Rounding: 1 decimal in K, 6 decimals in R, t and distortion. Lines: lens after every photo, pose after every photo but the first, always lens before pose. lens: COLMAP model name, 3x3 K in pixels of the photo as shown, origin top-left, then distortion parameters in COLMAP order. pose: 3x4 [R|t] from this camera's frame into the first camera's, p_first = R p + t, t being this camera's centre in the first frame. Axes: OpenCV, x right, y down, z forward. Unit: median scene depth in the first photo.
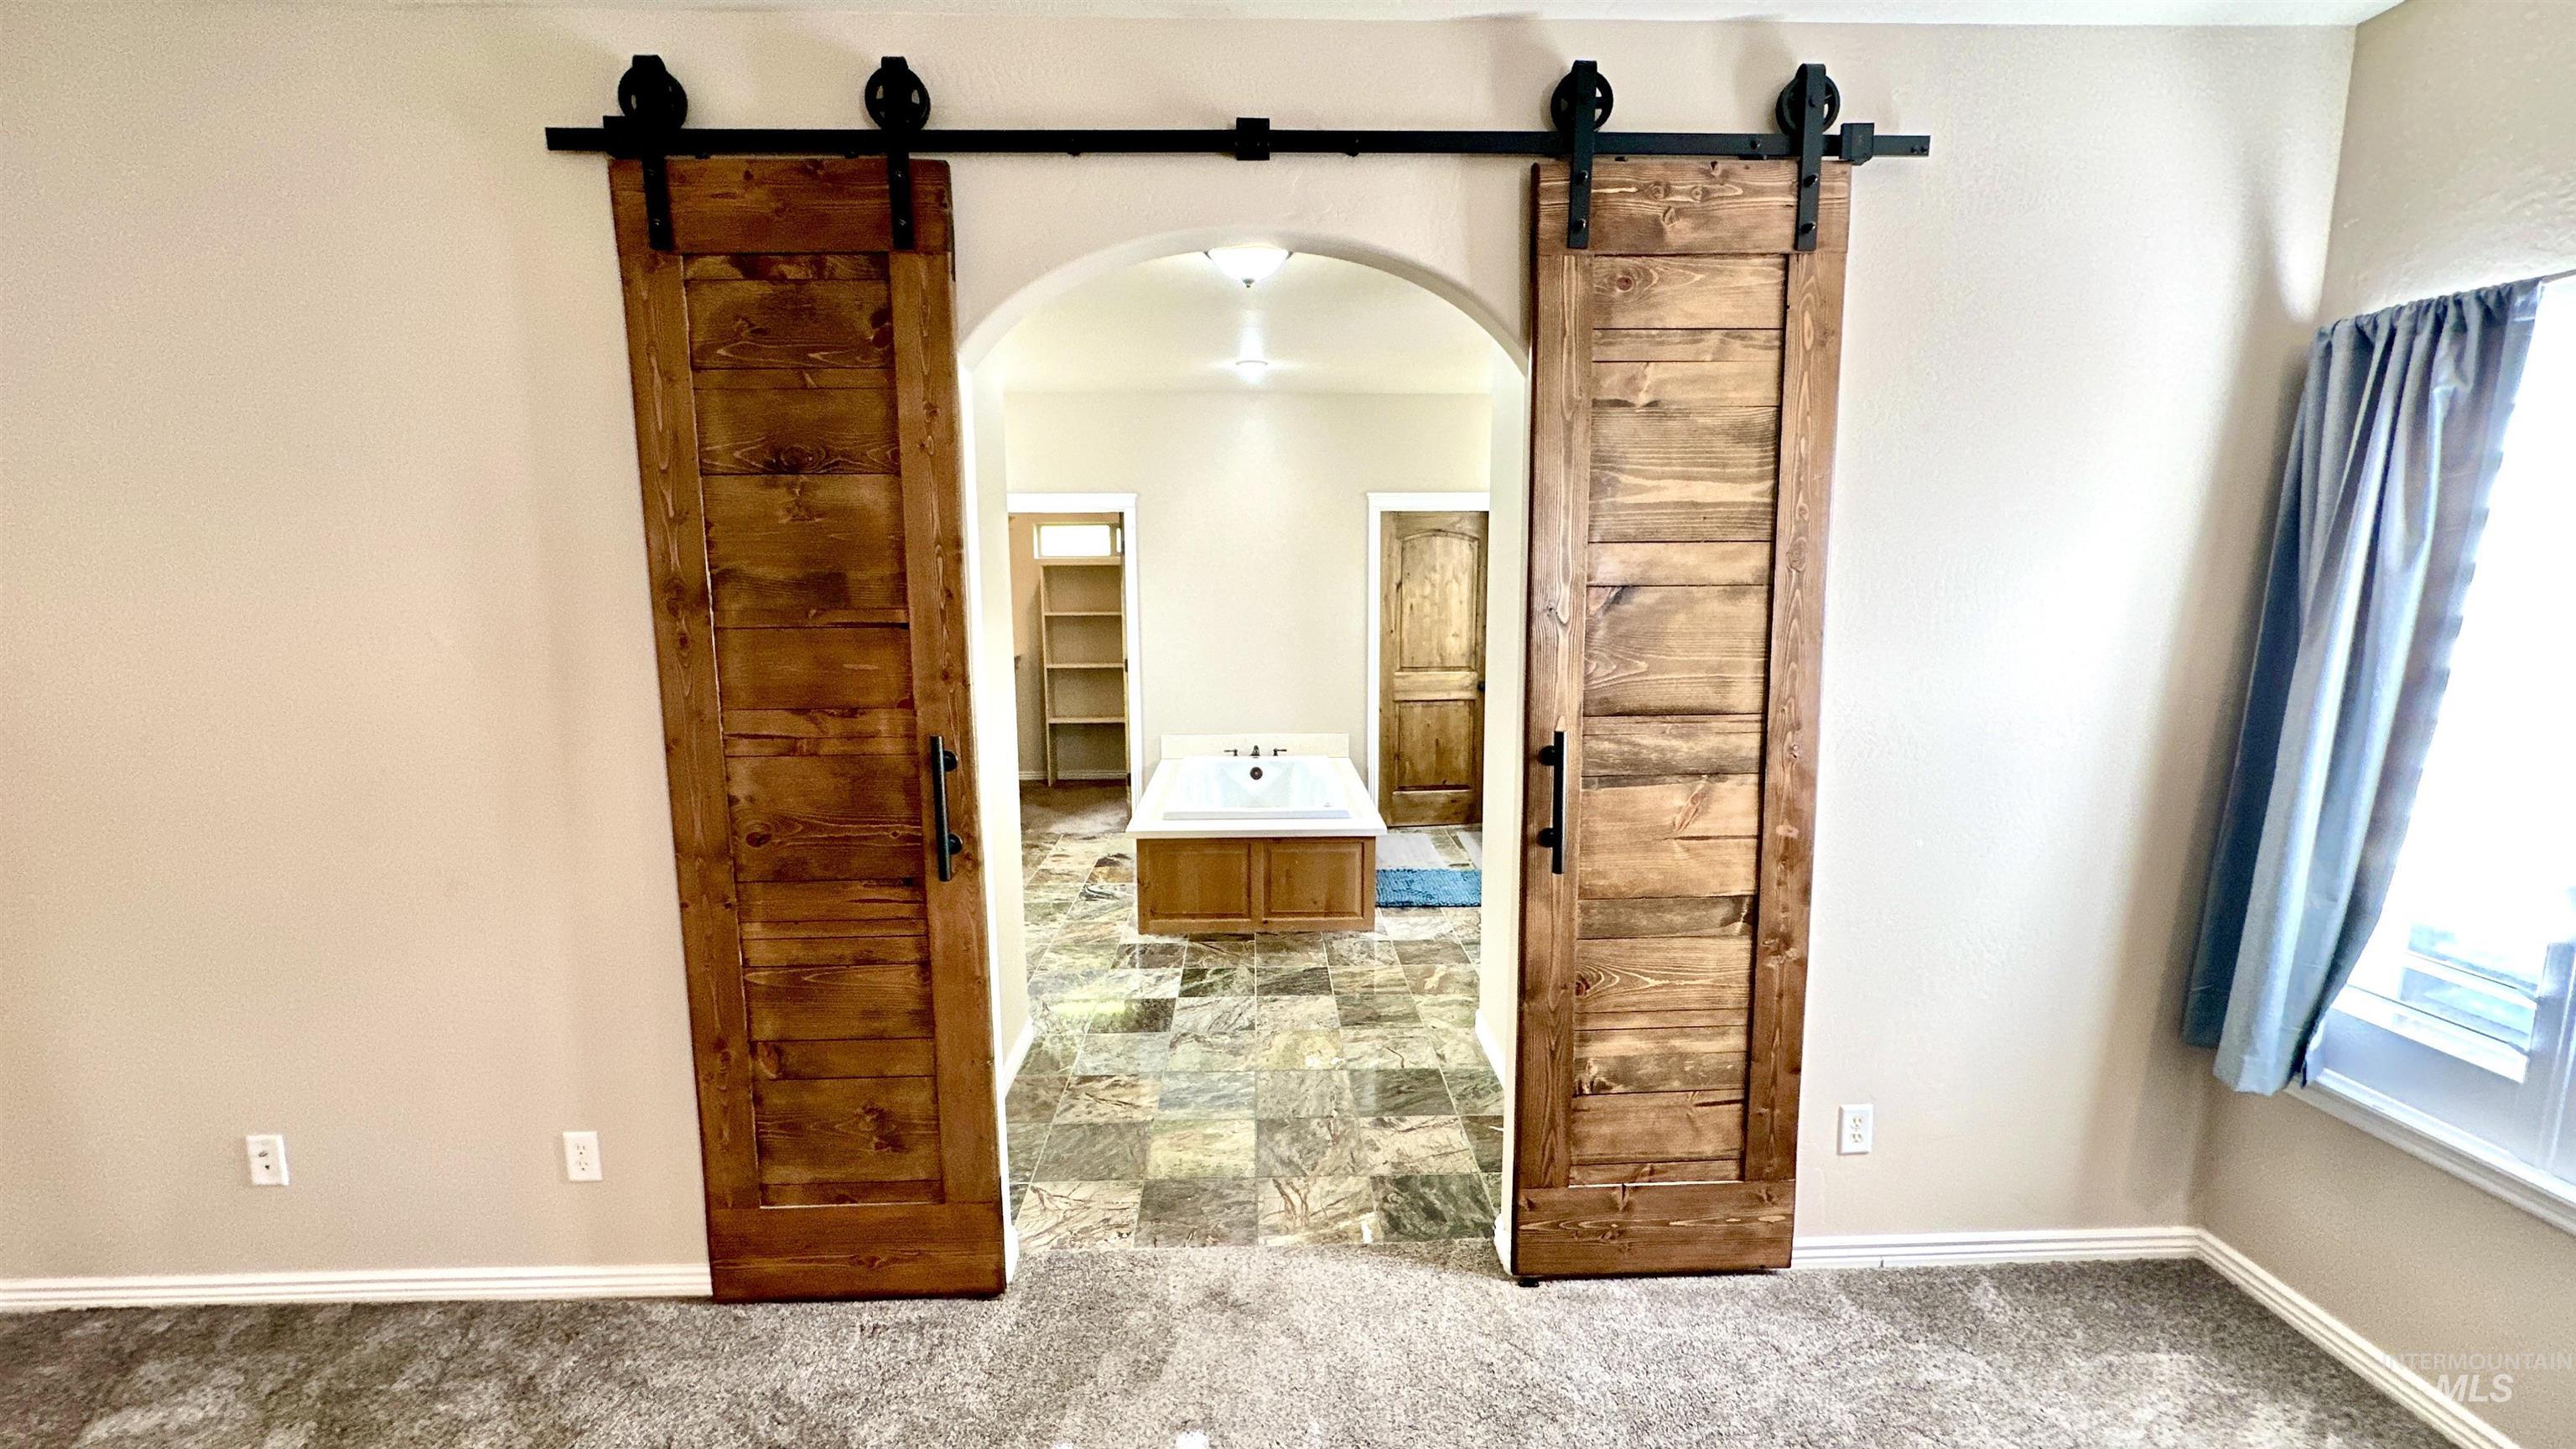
lens RADIAL K [[1028.7, 0, 1285.2], [0, 1028.7, 722.6], [0, 0, 1]] dist [-0.000884, 0.000338]
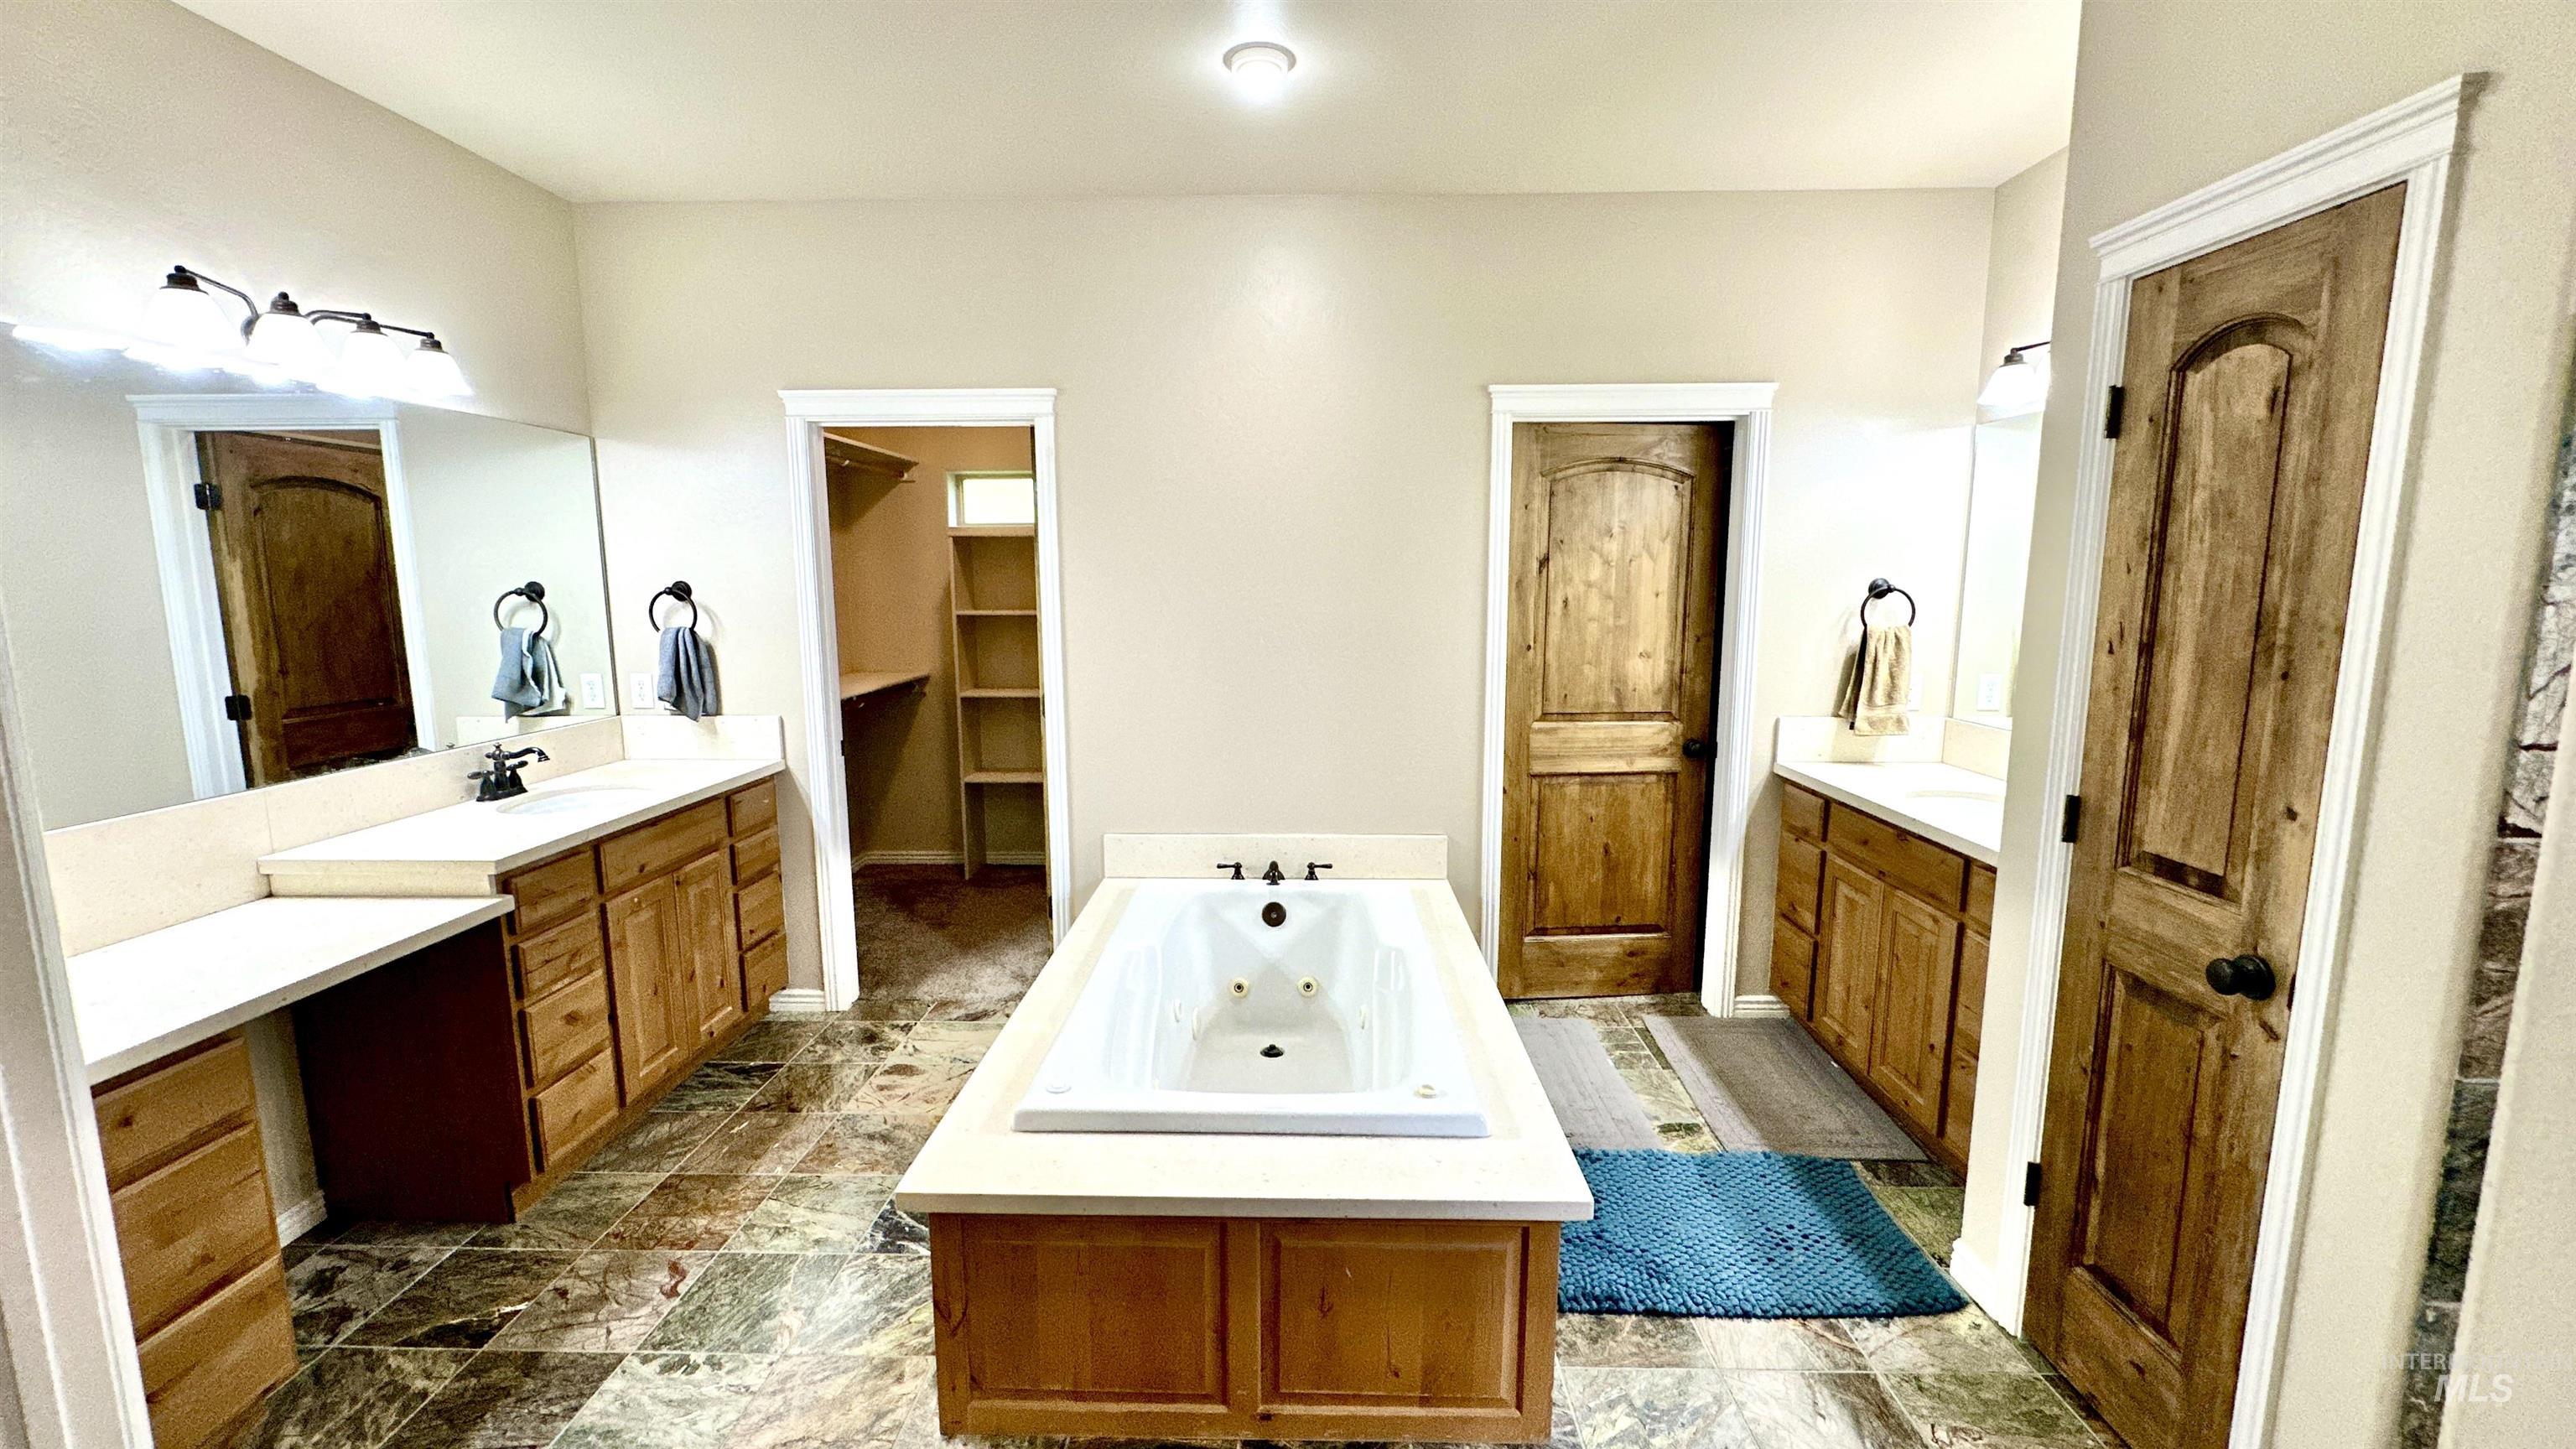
lens RADIAL K [[1028.7, 0, 1285.7], [0, 1028.7, 728.6], [0, 0, 1]] dist [-0.000884, 0.000338]
pose [[0.998642, 0.009428, -0.051239, 0.011805], [-0.009126, 0.999940, 0.006116, -0.138755], [0.051293, -0.005640, 0.998668, 1.303996]]
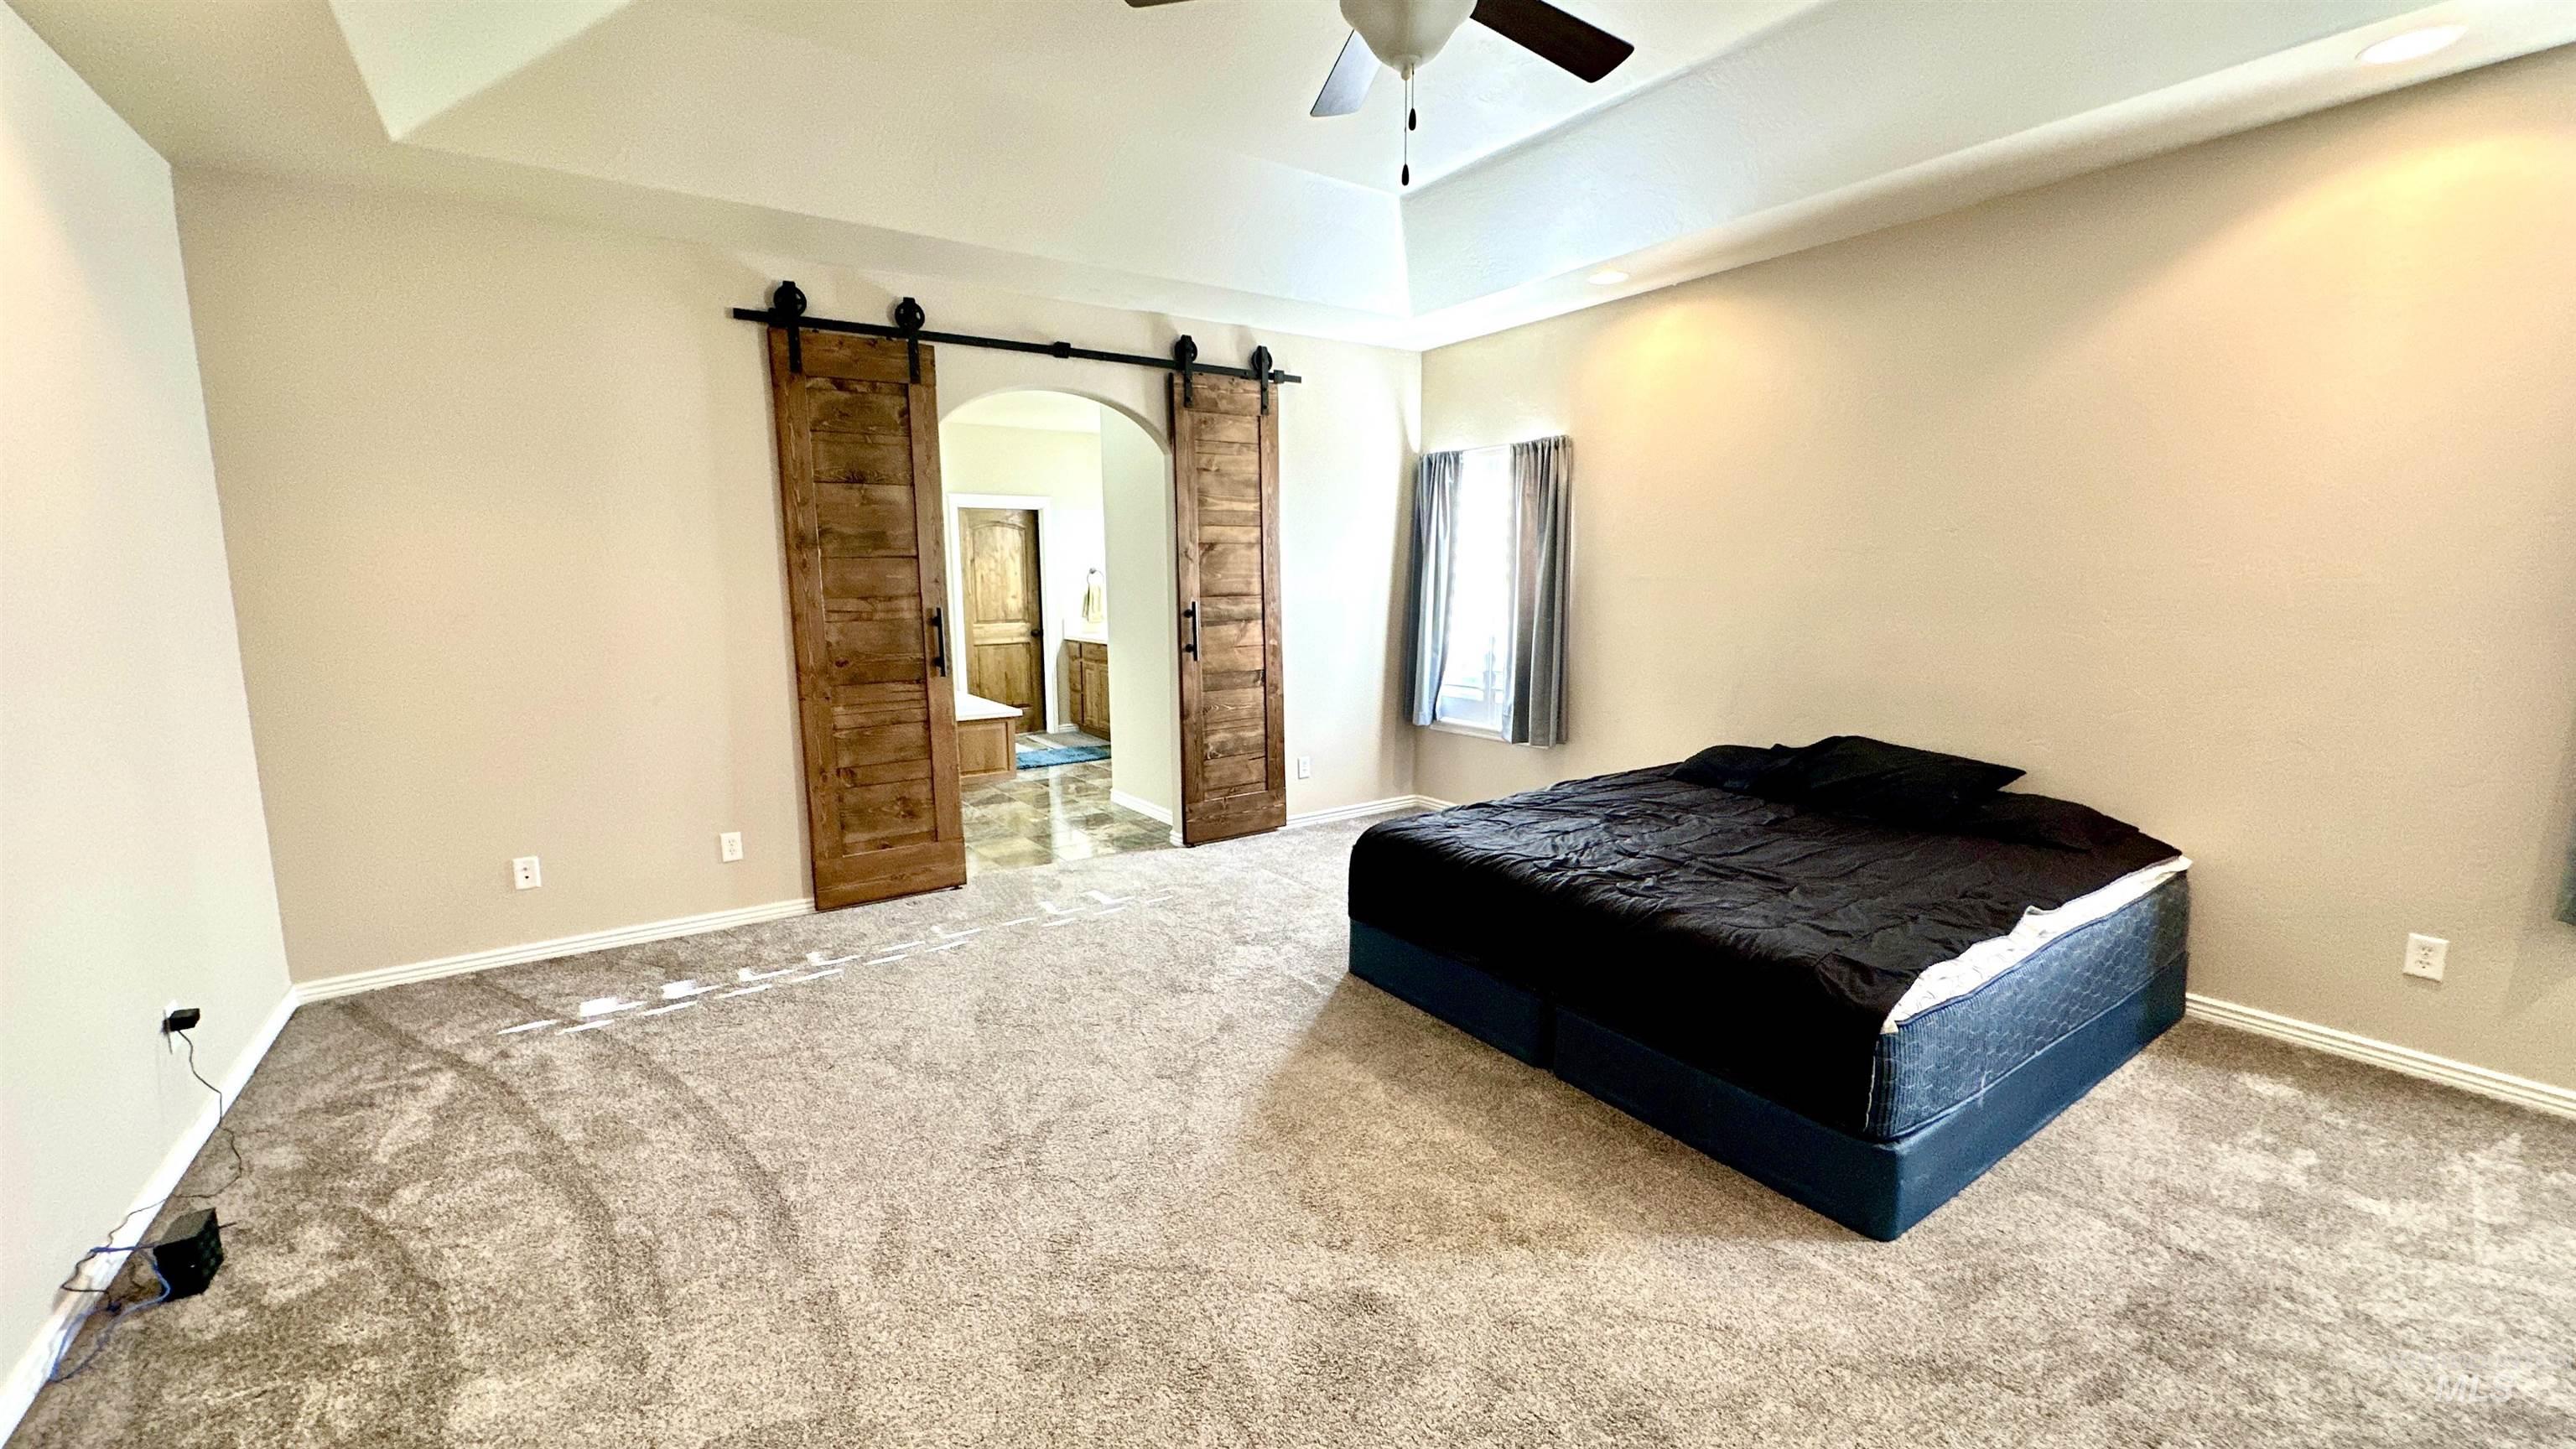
lens RADIAL K [[1028.7, 0, 1281.5], [0, 1028.7, 720.1], [0, 0, 1]] dist [-0.000884, 0.000338]
pose [[0.843568, -0.078546, 0.531248, -0.835605], [0.079374, 0.996617, 0.021314, 0.240795], [-0.531125, 0.024187, 0.846948, -1.120404]]
